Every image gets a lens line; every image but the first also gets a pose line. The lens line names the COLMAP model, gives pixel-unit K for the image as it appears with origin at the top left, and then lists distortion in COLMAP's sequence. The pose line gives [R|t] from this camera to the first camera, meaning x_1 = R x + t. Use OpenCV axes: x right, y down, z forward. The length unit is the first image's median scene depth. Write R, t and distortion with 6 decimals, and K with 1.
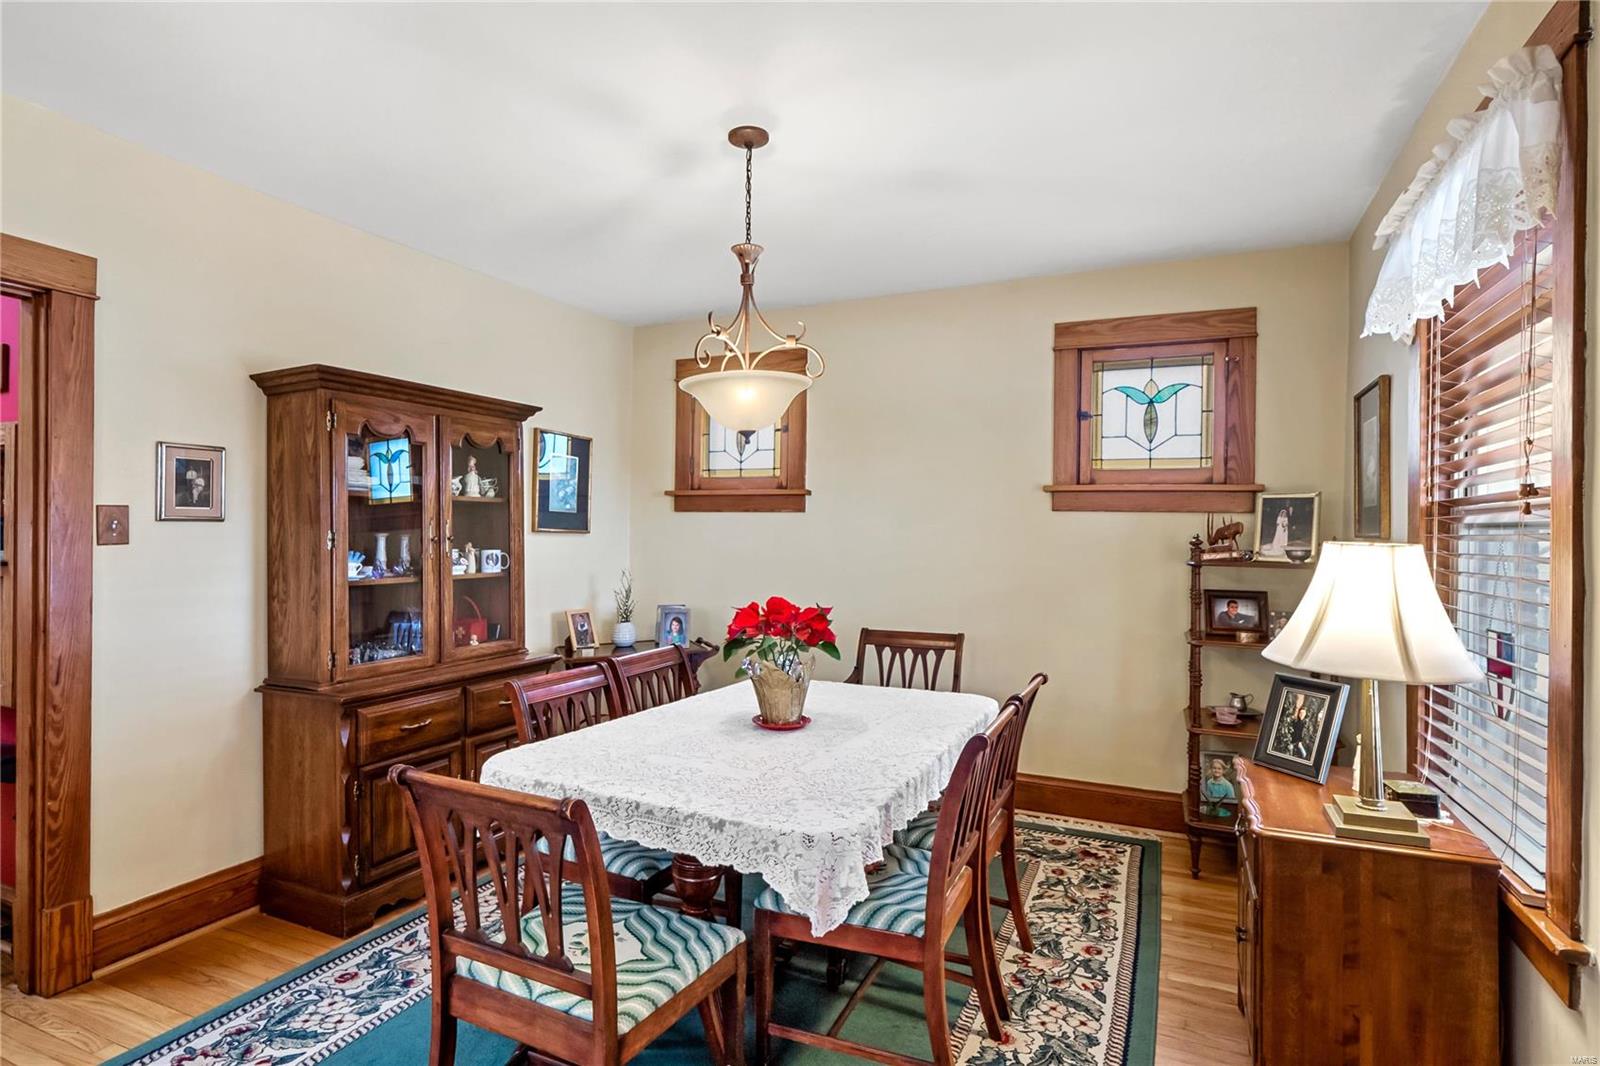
lens RADIAL K [[815.4, 0, 777.6], [0, 815.4, 531.3], [0, 0, 1]] dist [0.001107, -0.004546]
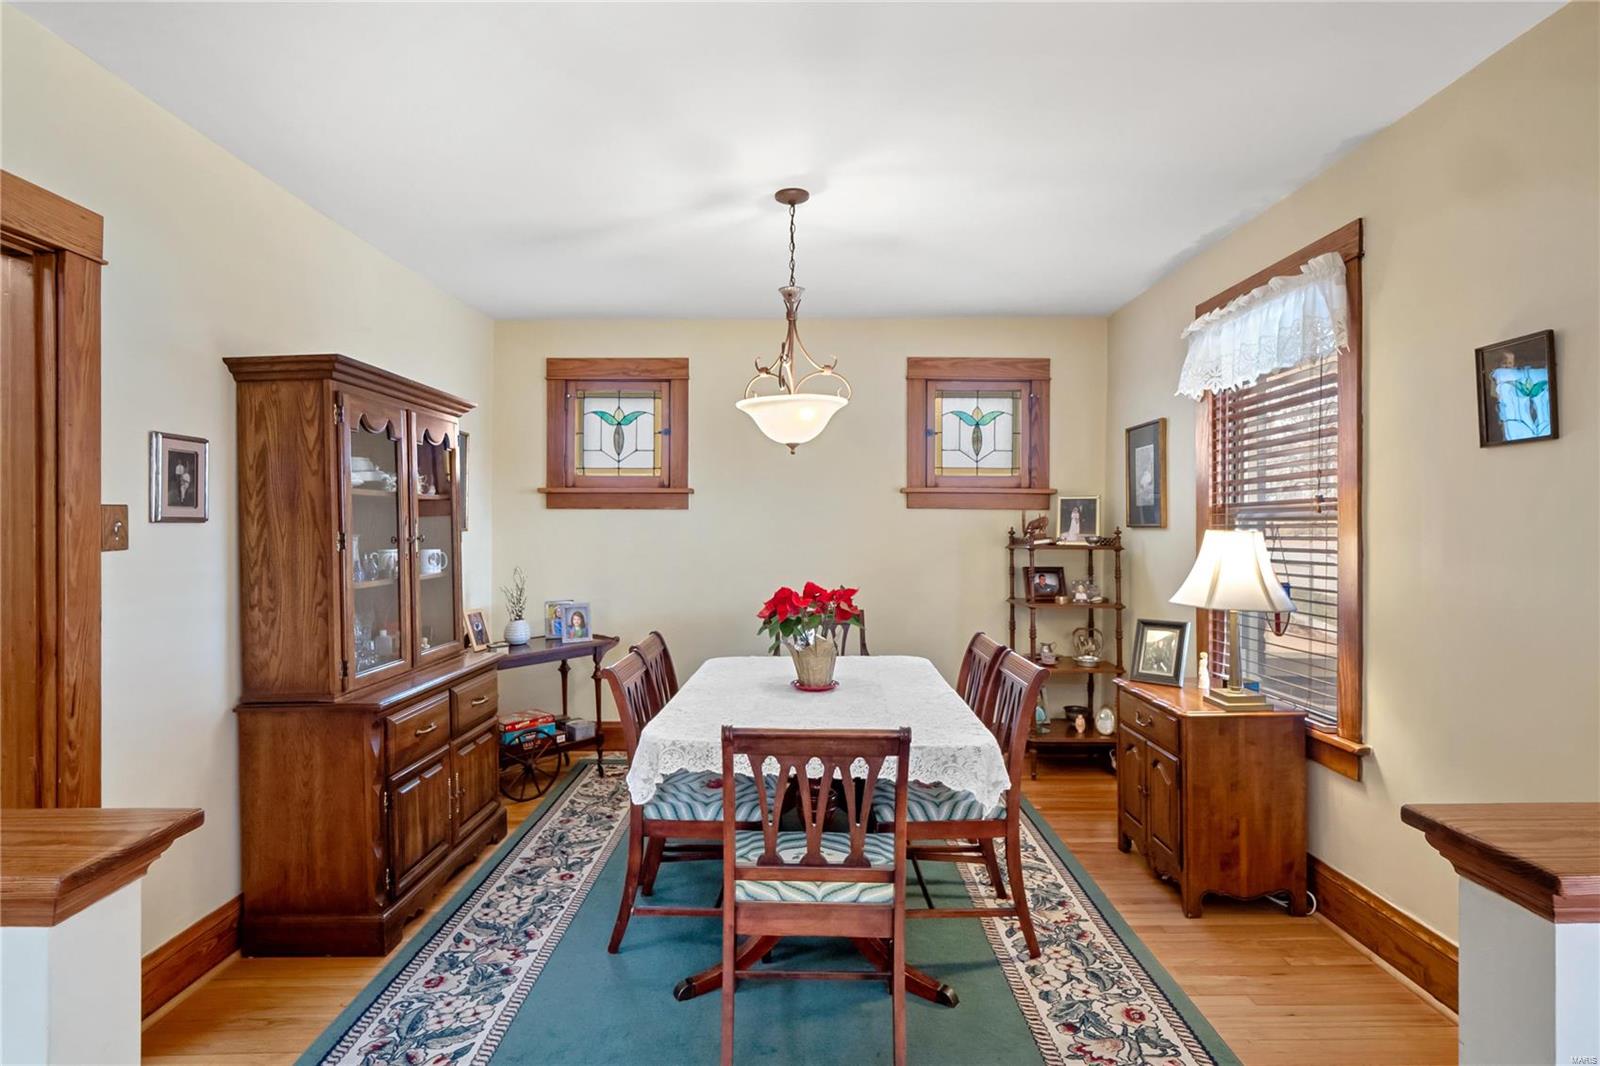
lens RADIAL K [[815.4, 0, 785.4], [0, 815.4, 525.7], [0, 0, 1]] dist [0.001107, -0.004546]
pose [[0.909044, -0.009777, 0.416585, -0.471617], [0.009695, 0.999950, 0.002311, -0.004265], [-0.416587, 0.001938, 0.909094, -0.066880]]
